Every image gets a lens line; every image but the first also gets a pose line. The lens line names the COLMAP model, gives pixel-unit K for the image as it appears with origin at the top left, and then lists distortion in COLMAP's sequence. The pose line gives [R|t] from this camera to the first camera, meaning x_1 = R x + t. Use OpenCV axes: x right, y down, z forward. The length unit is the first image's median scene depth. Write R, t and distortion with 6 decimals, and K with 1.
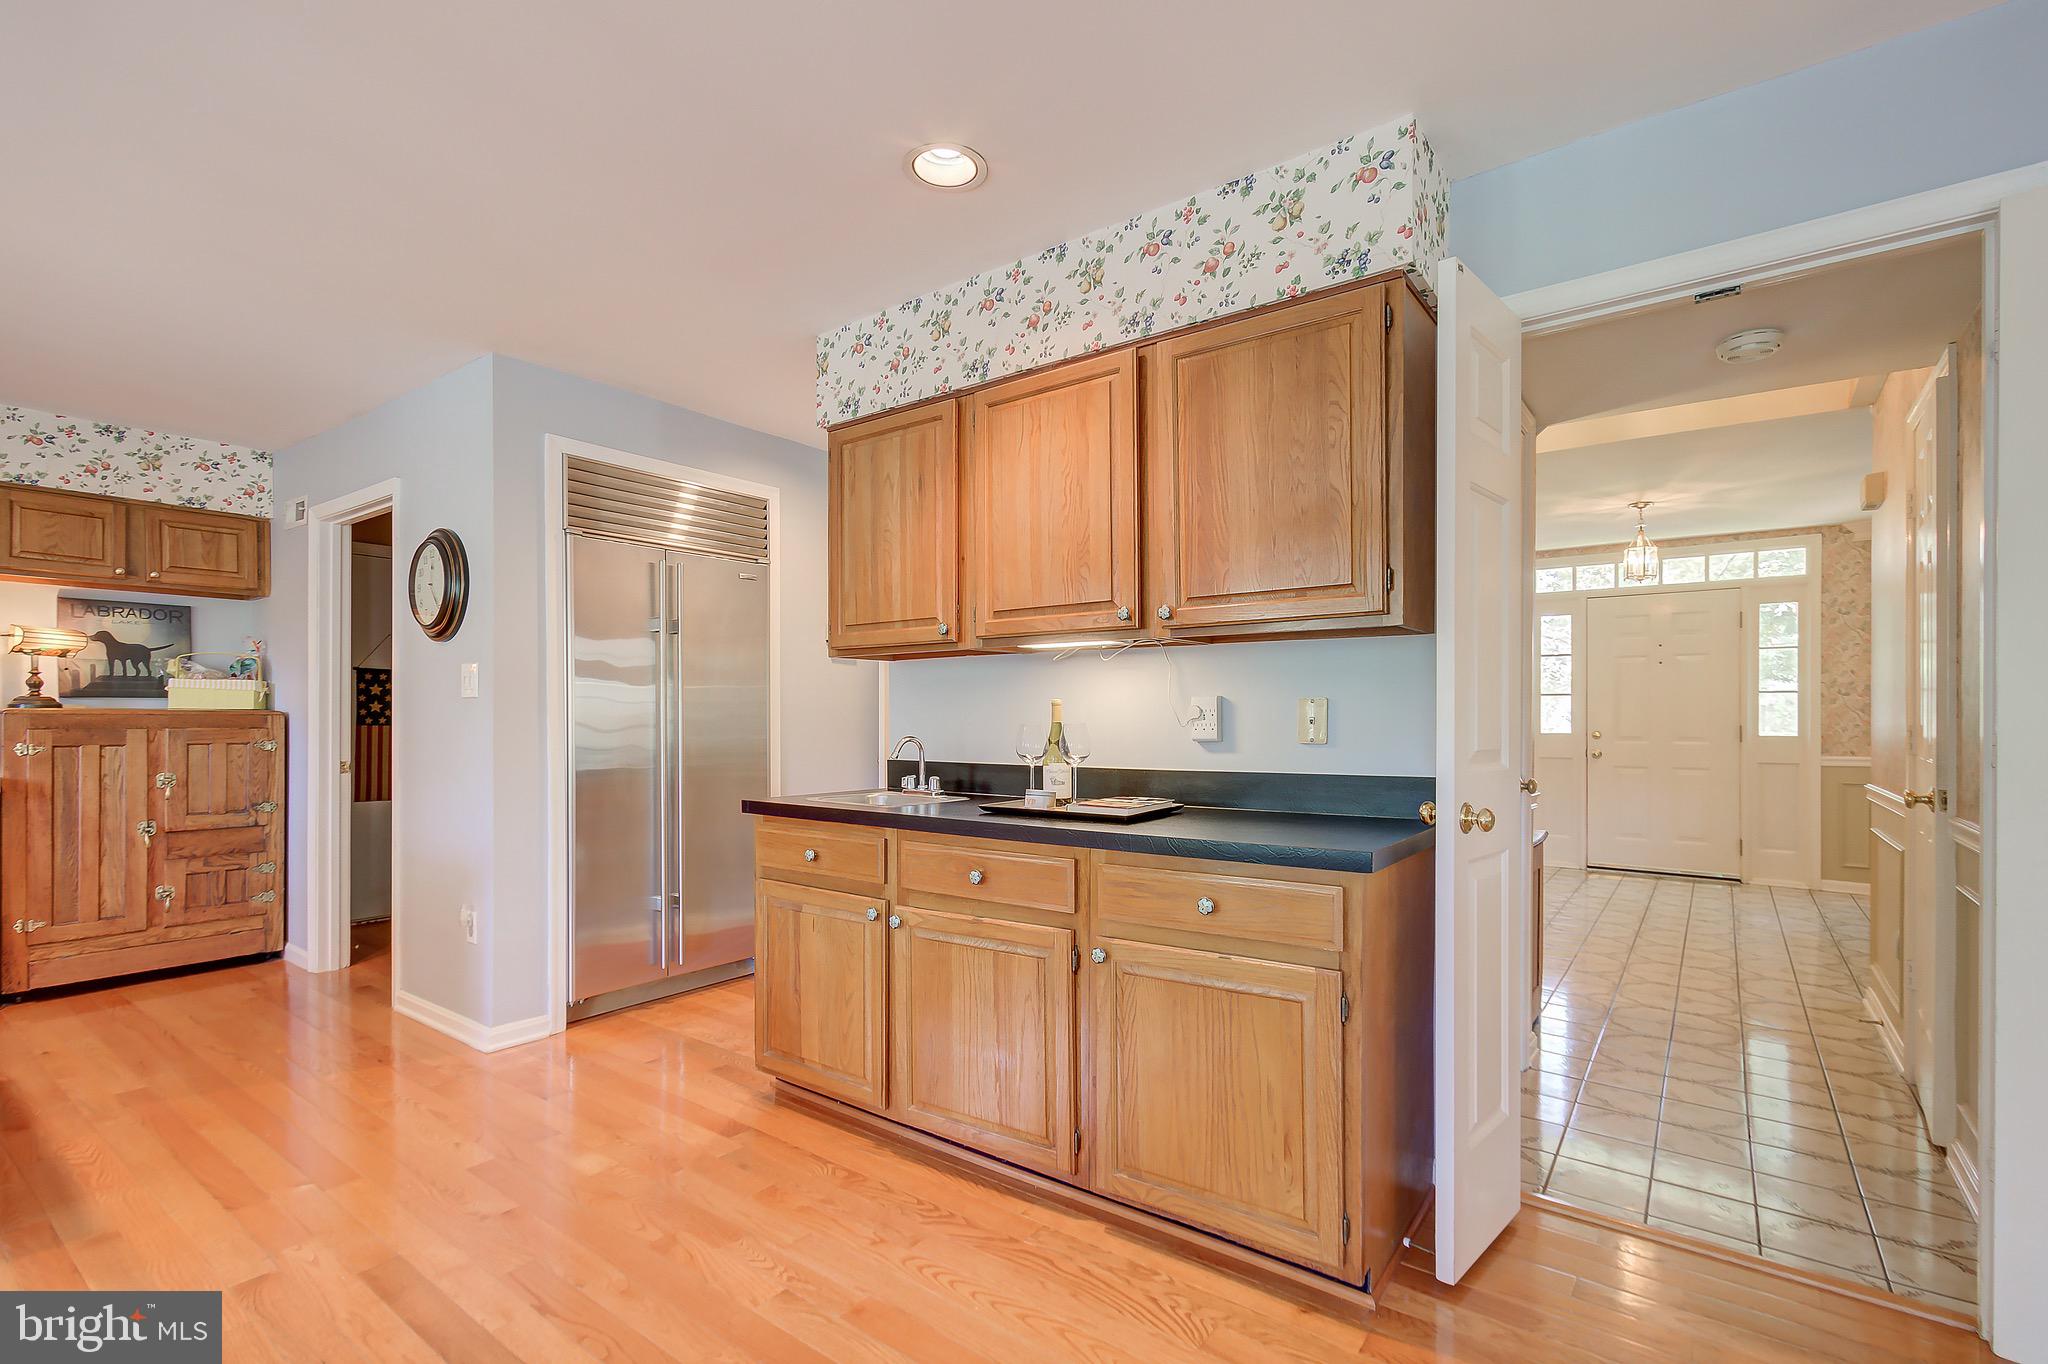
lens RADIAL K [[919.2, 0, 1048.1], [0, 919.2, 722.2], [0, 0, 1]] dist [0.000046, 0.000424]
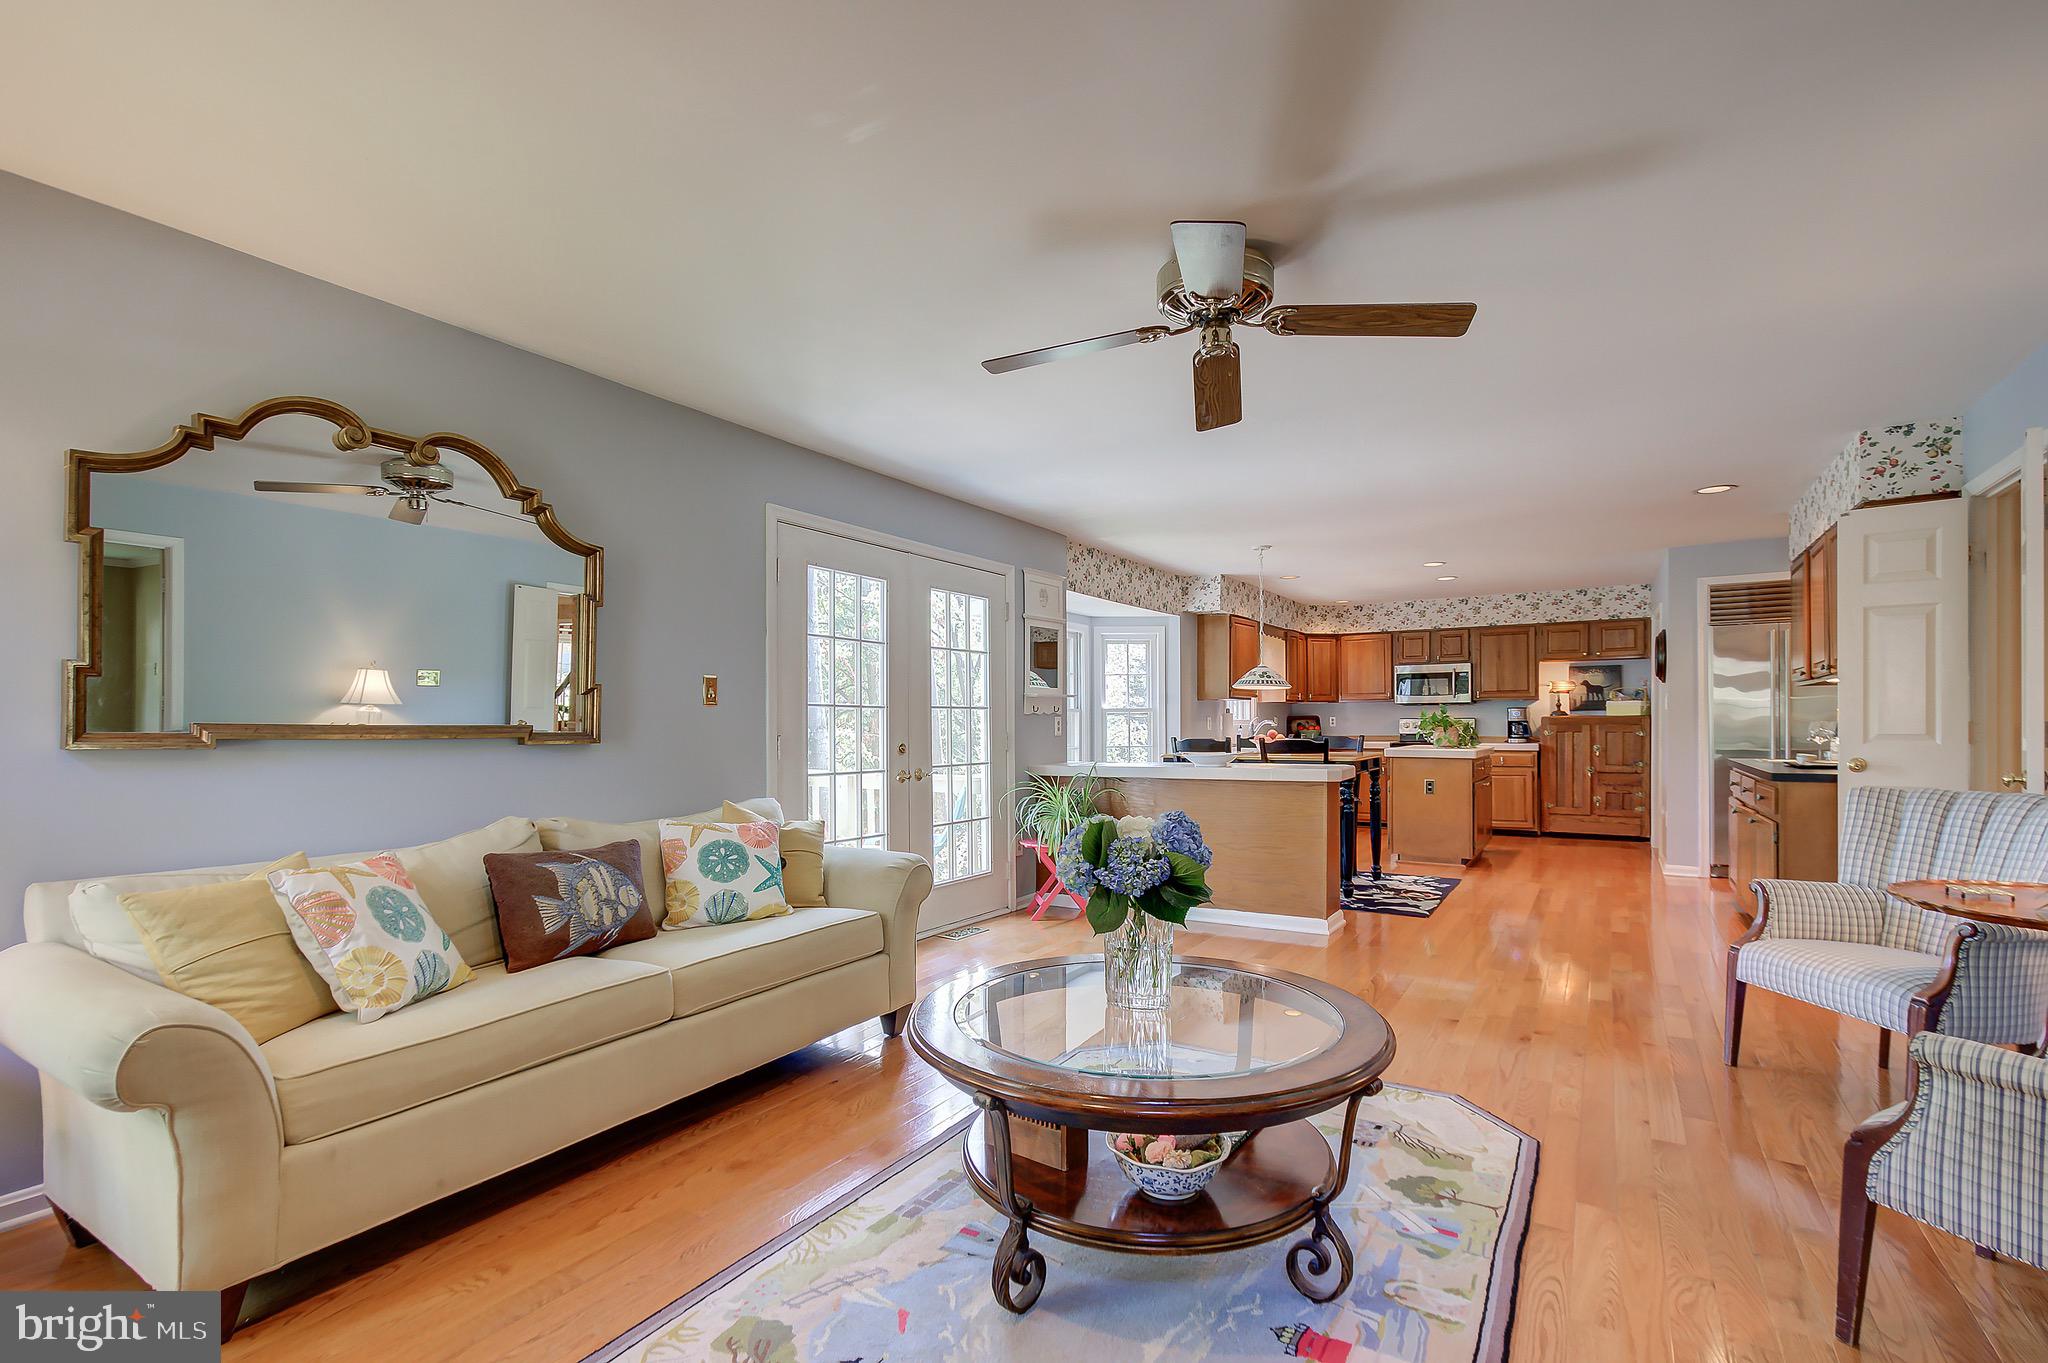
lens RADIAL K [[898.1, 0, 1036.7], [0, 898.1, 725.5], [0, 0, 1]] dist [0.000593, 0.000370]
pose [[0.065097, 0.002423, -0.997876, 1.058632], [0.000034, 0.999997, 0.002431, 0.003578], [0.997879, -0.000192, 0.065096, -0.459405]]
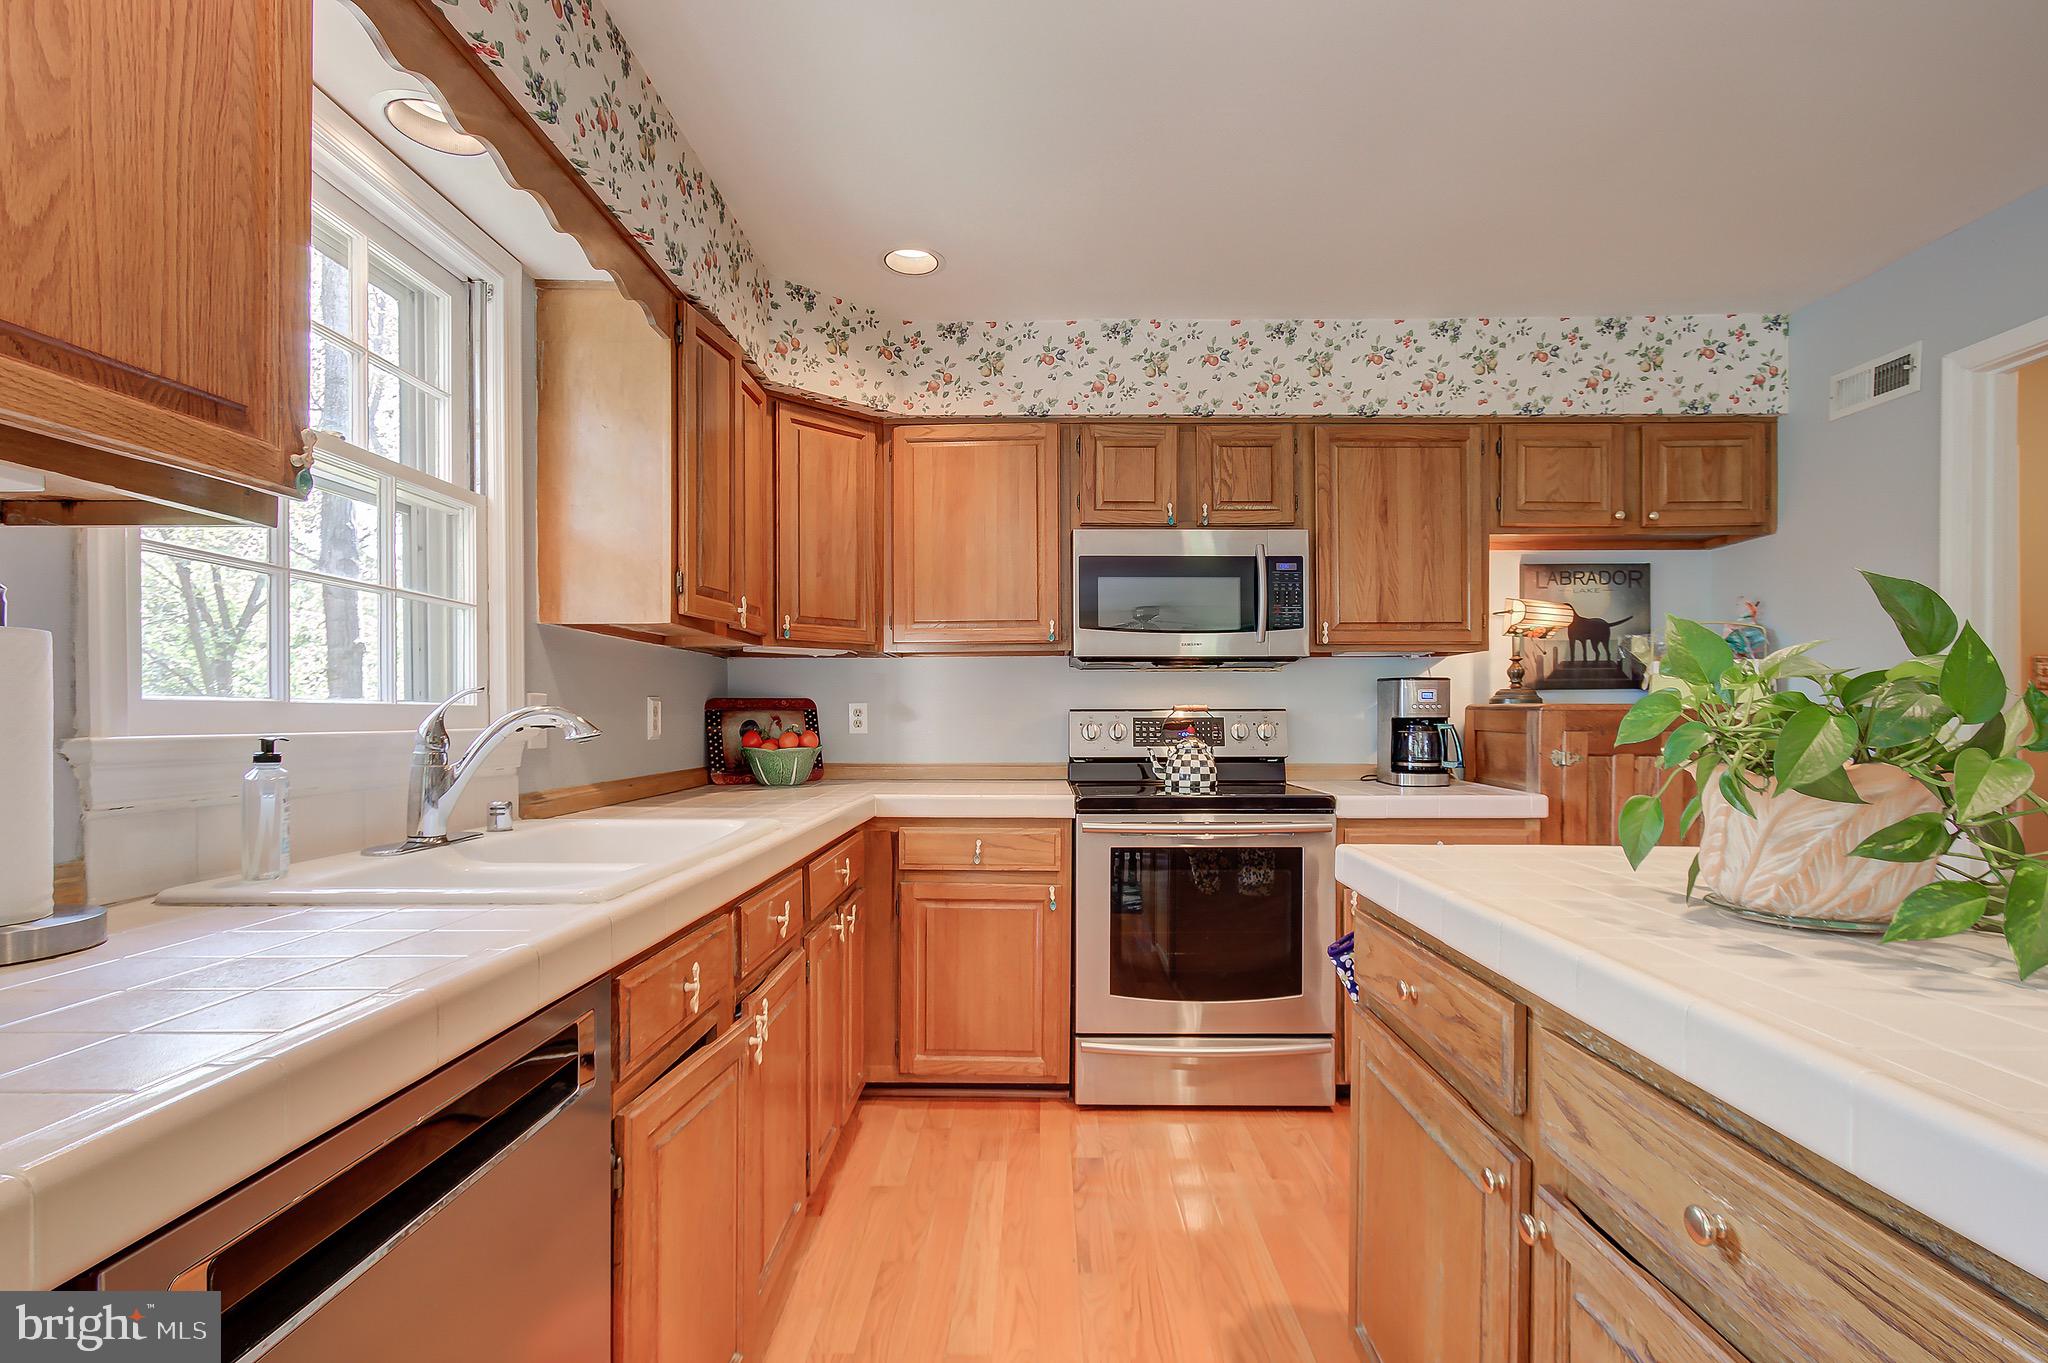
lens RADIAL K [[948.7, 0, 1040.6], [0, 948.7, 716.5], [0, 0, 1]] dist [-0.014275, 0.015189]
pose [[0.590866, -0.002719, -0.806765, -0.667105], [-0.002327, 0.999984, -0.005075, 0.000498], [0.806766, 0.004876, 0.590850, 0.182458]]
